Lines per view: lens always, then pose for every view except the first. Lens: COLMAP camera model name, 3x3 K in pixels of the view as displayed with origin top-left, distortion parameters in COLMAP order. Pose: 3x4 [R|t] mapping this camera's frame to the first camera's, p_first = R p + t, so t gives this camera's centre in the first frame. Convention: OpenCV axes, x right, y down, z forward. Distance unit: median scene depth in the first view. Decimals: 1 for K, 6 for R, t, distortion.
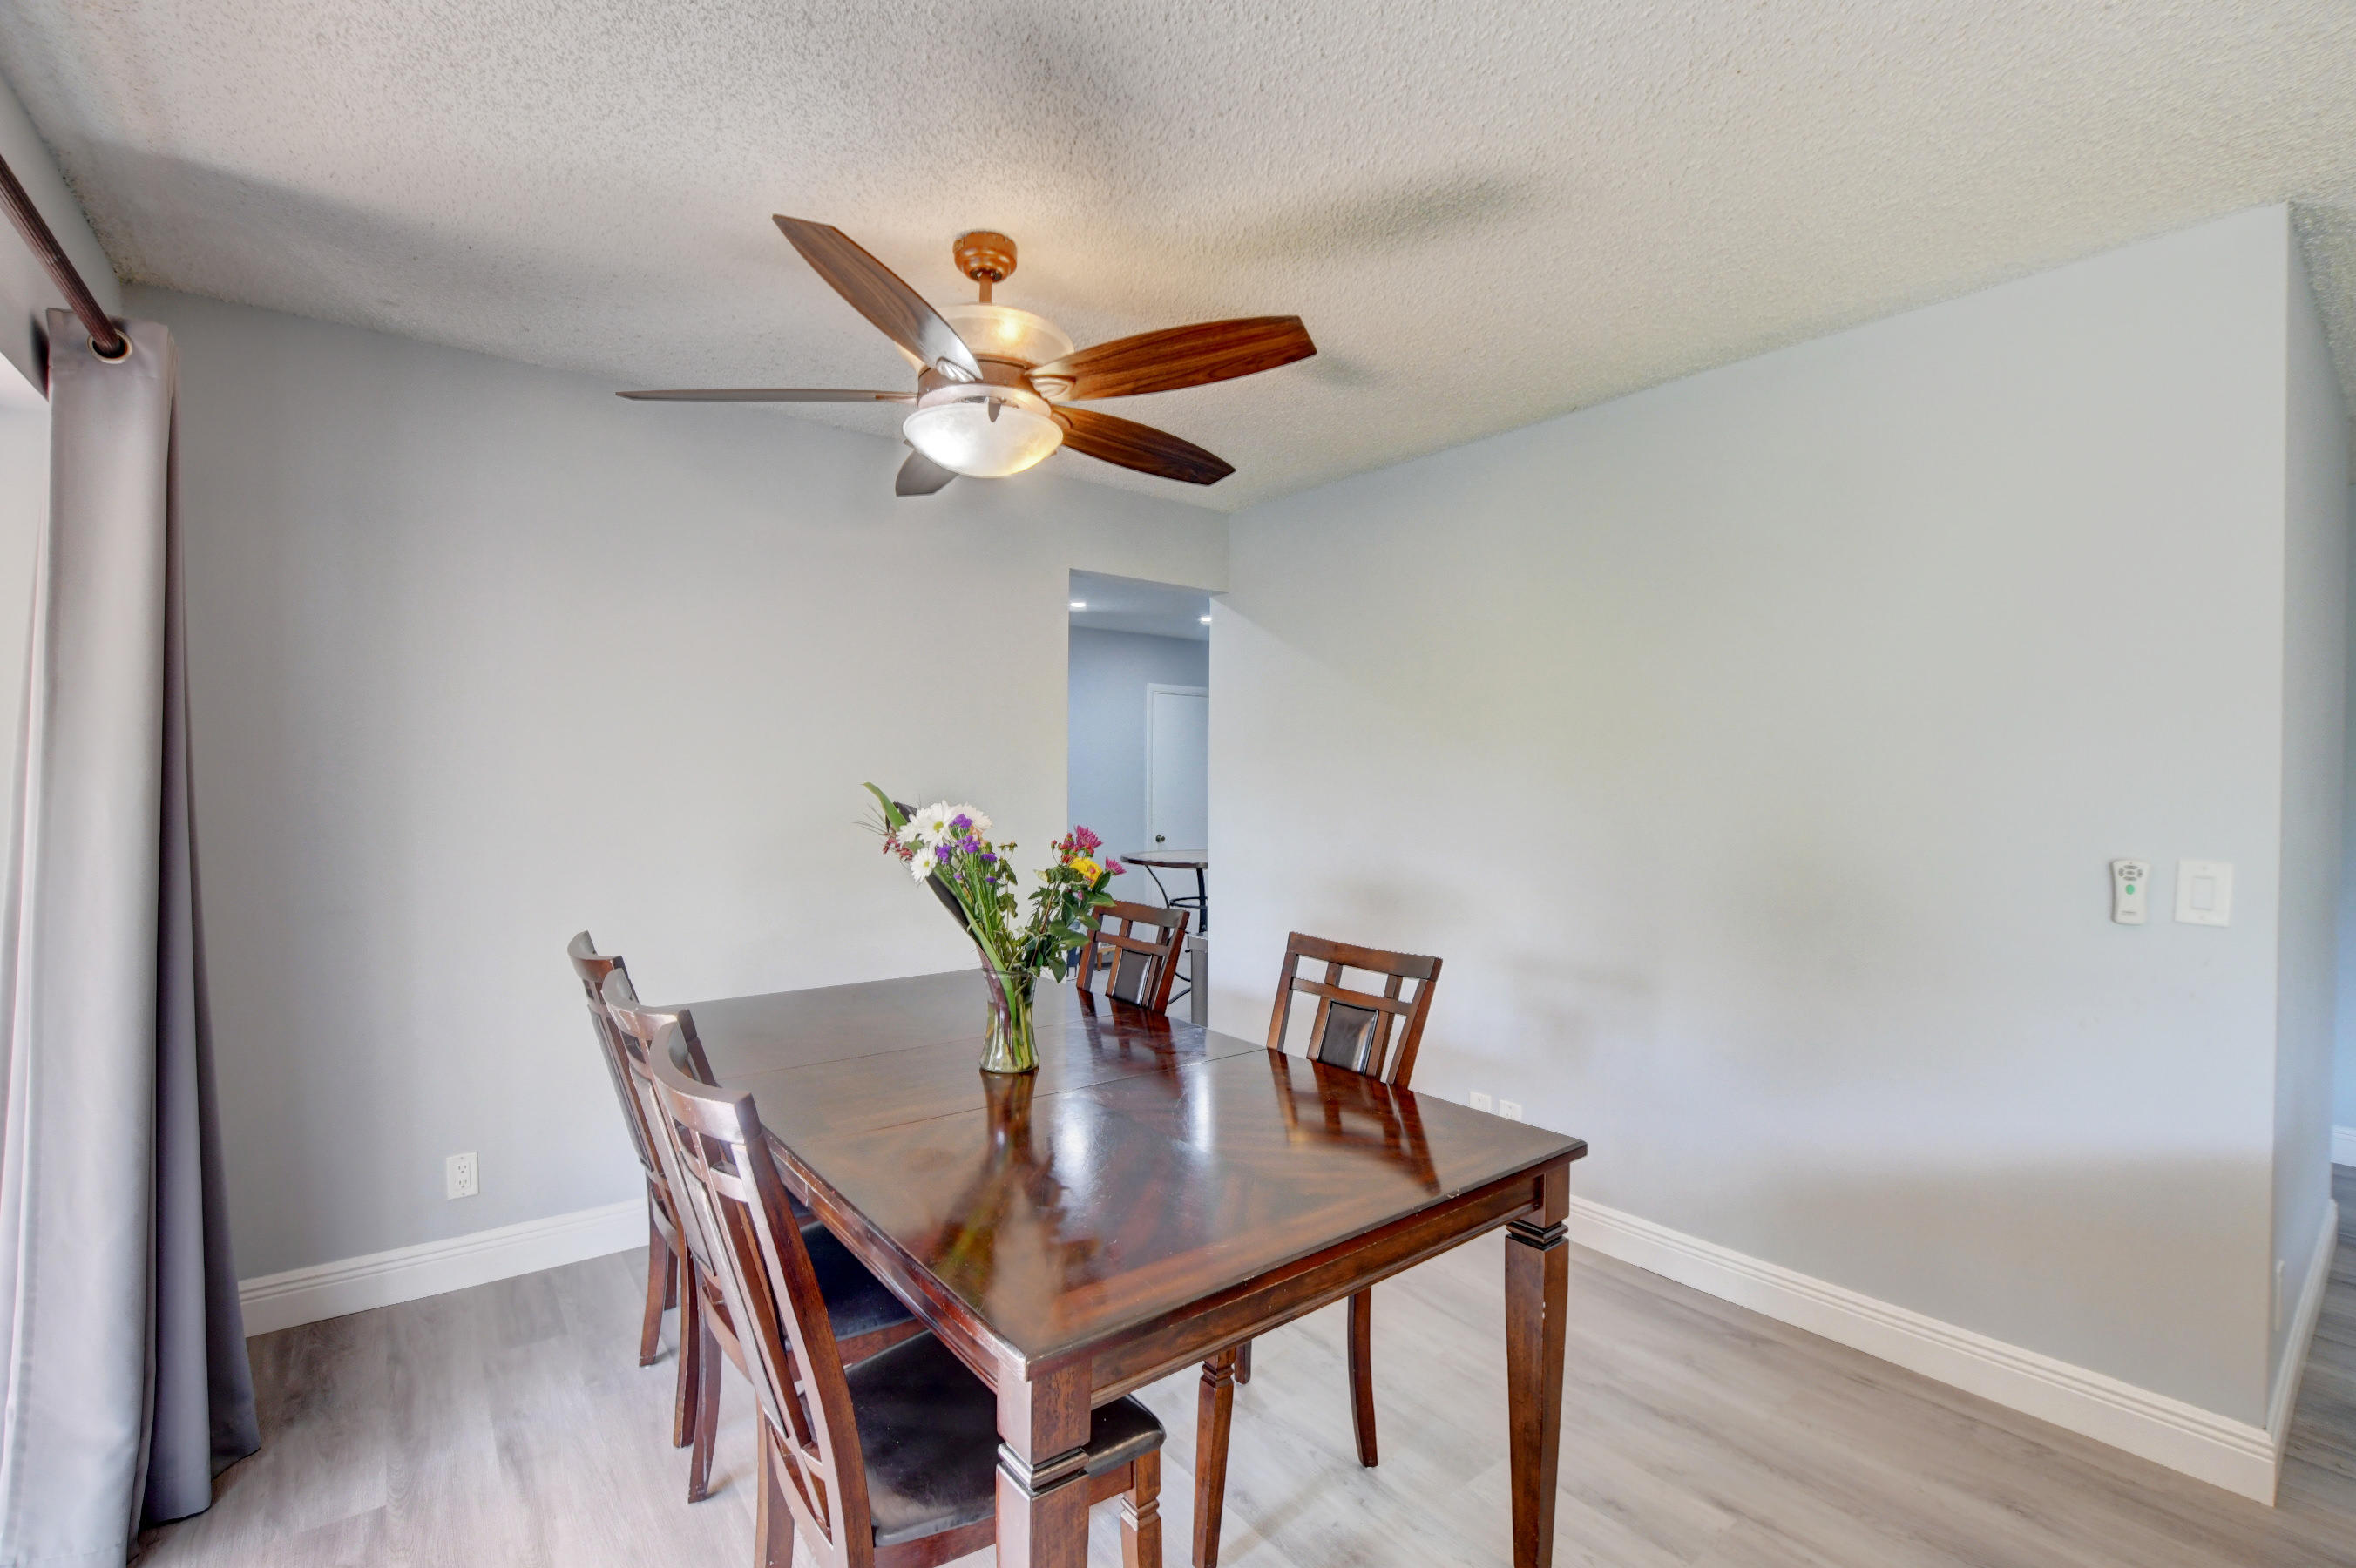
lens RADIAL K [[1034.5, 0, 1194.0], [0, 1034.5, 778.4], [0, 0, 1]] dist [-0.030593, 0.003285]
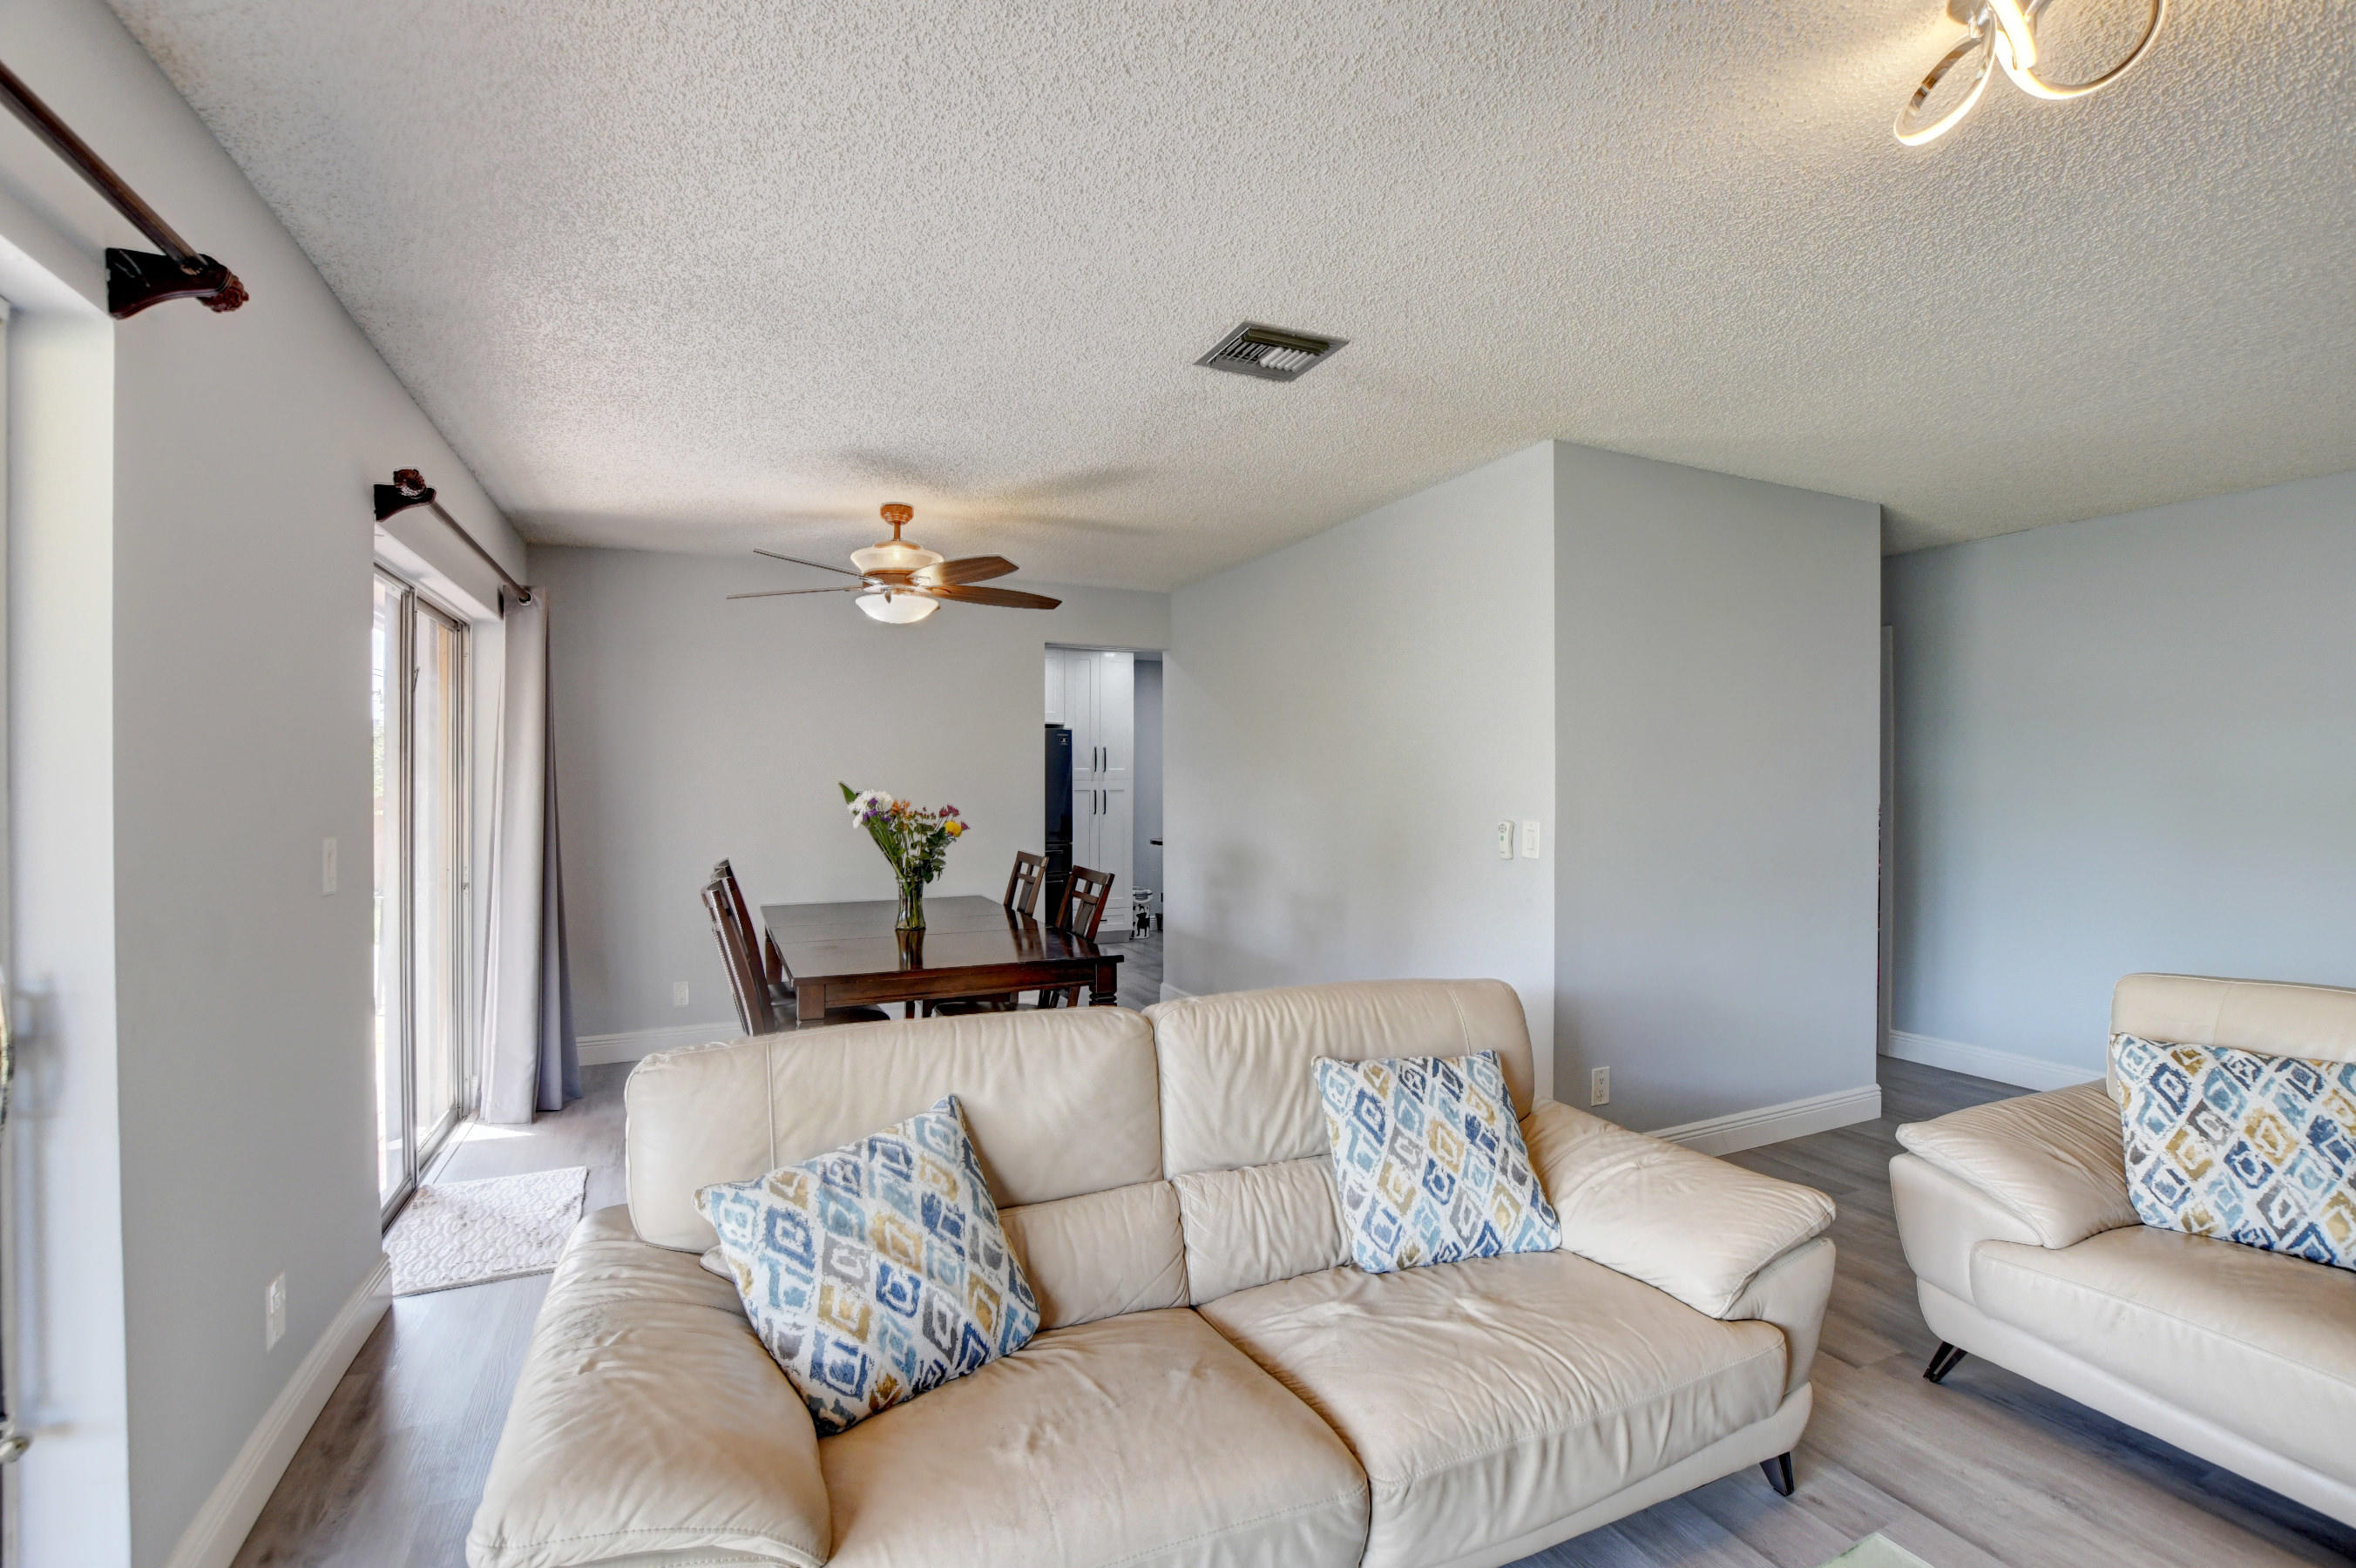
lens RADIAL K [[1034.5, 0, 1178.8], [0, 1034.5, 785.1], [0, 0, 1]] dist [-0.030593, 0.003285]
pose [[0.971428, -0.006632, -0.237243, 0.800797], [0.005872, 0.999975, -0.003911, 0.022643], [0.237263, 0.002406, 0.971443, -0.795518]]
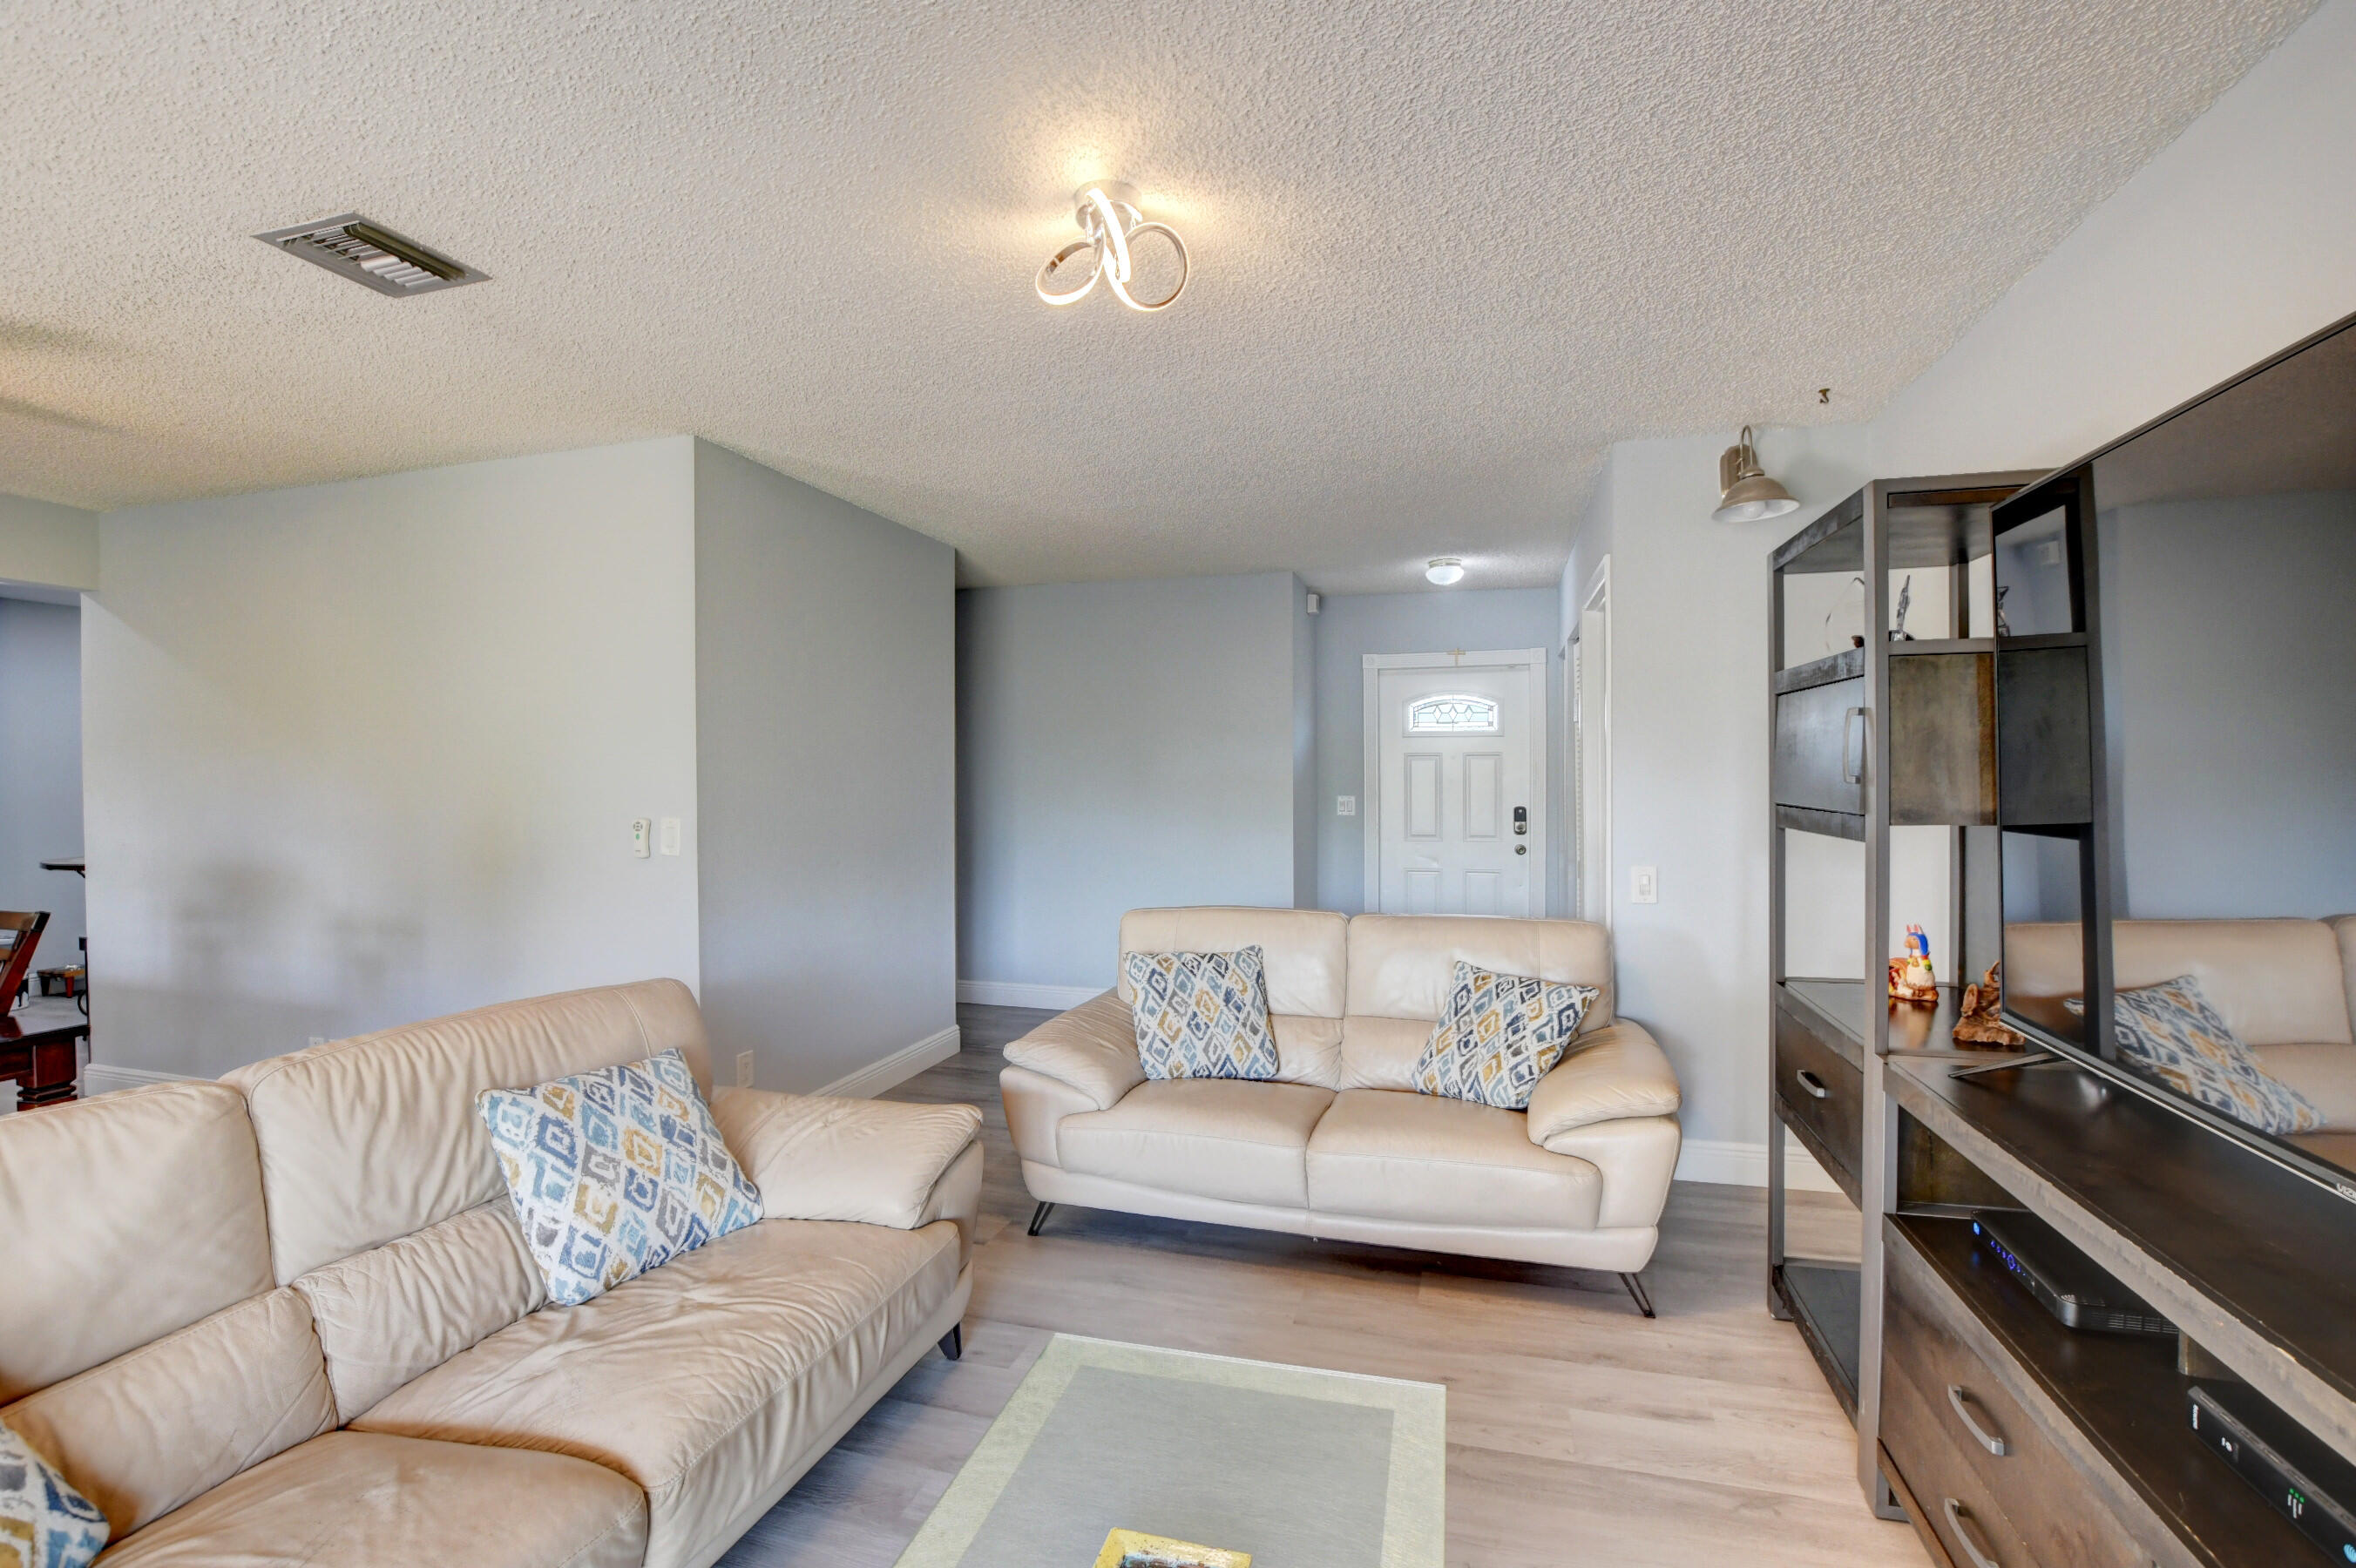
lens RADIAL K [[1034.5, 0, 1183.6], [0, 1034.5, 780.2], [0, 0, 1]] dist [-0.030593, 0.003285]
pose [[0.812959, -0.011167, 0.582214, 0.673811], [0.011256, 0.999931, 0.003461, 0.021343], [-0.582212, 0.003740, 0.813028, -0.846002]]
